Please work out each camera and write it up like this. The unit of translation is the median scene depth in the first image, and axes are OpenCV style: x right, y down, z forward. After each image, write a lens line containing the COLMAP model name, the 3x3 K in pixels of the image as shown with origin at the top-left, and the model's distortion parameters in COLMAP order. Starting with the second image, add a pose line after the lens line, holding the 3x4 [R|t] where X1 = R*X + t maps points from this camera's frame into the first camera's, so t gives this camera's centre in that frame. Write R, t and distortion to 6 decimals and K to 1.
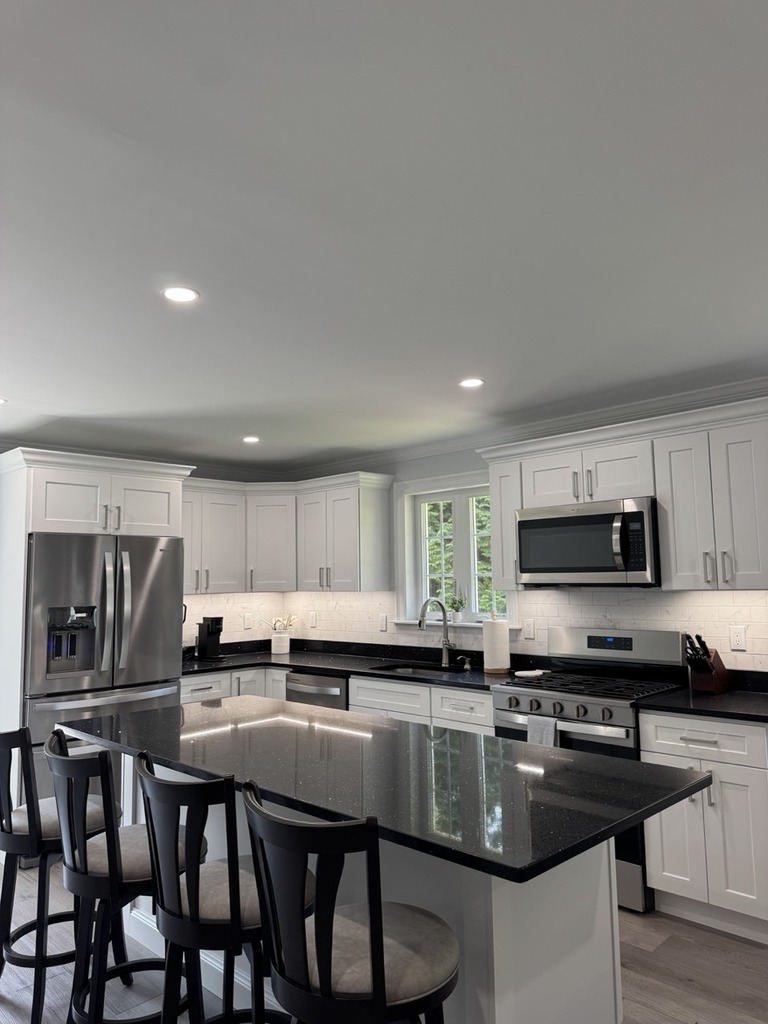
lens RADIAL K [[724.6, 0, 385.3], [0, 724.6, 508.9], [0, 0, 1]] dist [0.014226, -0.004778]
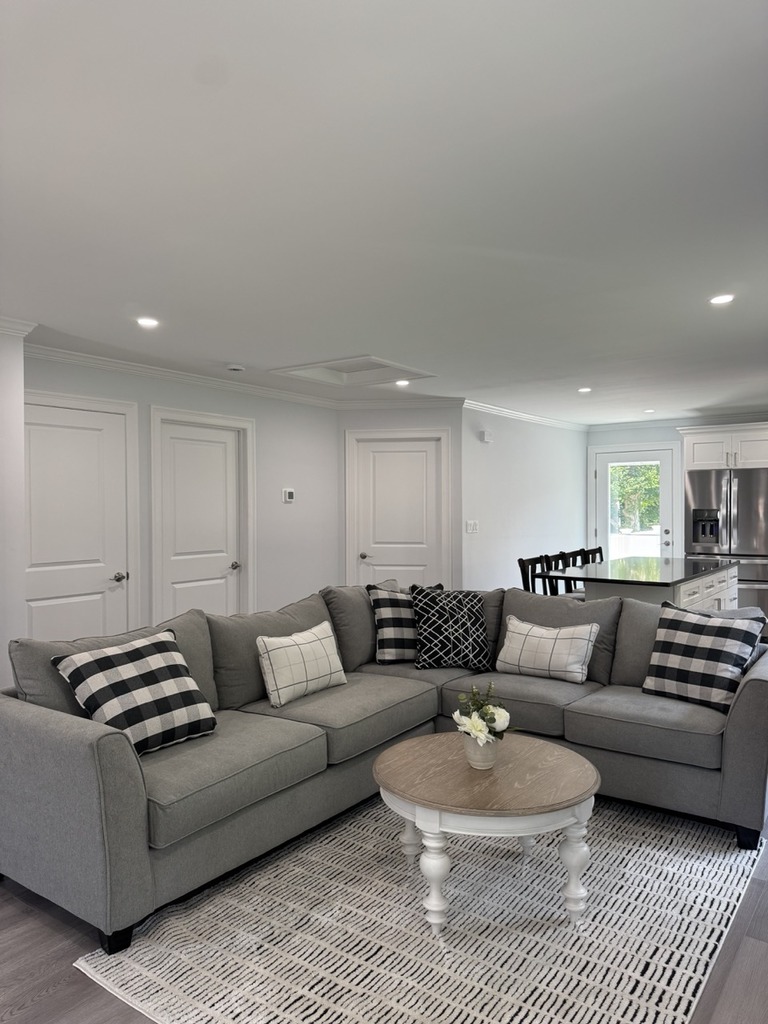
lens RADIAL K [[724.6, 0, 381.5], [0, 724.6, 518.7], [0, 0, 1]] dist [0.014226, -0.004778]
pose [[0.181596, 0.036995, -0.982677, 1.177045], [0.101003, 0.993305, 0.056060, -0.028105], [0.978172, -0.109434, 0.176644, -0.142554]]
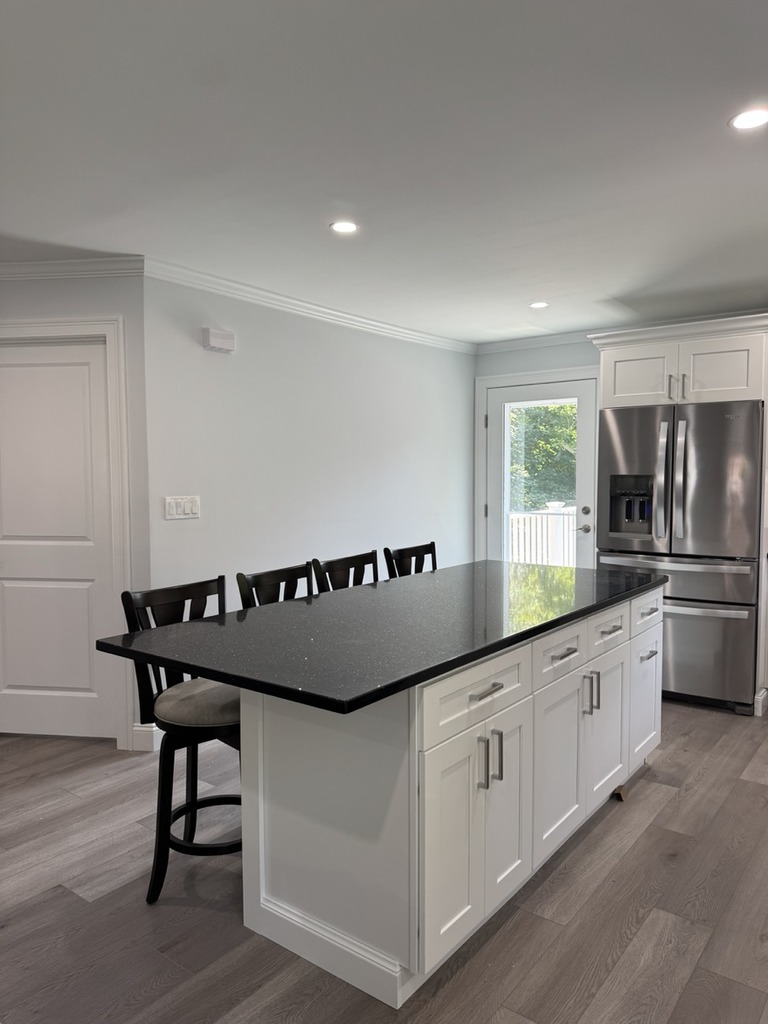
lens RADIAL K [[724.6, 0, 390.6], [0, 724.6, 511.8], [0, 0, 1]] dist [0.014226, -0.004778]
pose [[0.185035, 0.075498, -0.979828, 0.528190], [0.099078, 0.990531, 0.095034, 0.047791], [0.977725, -0.114664, 0.175802, 0.421992]]
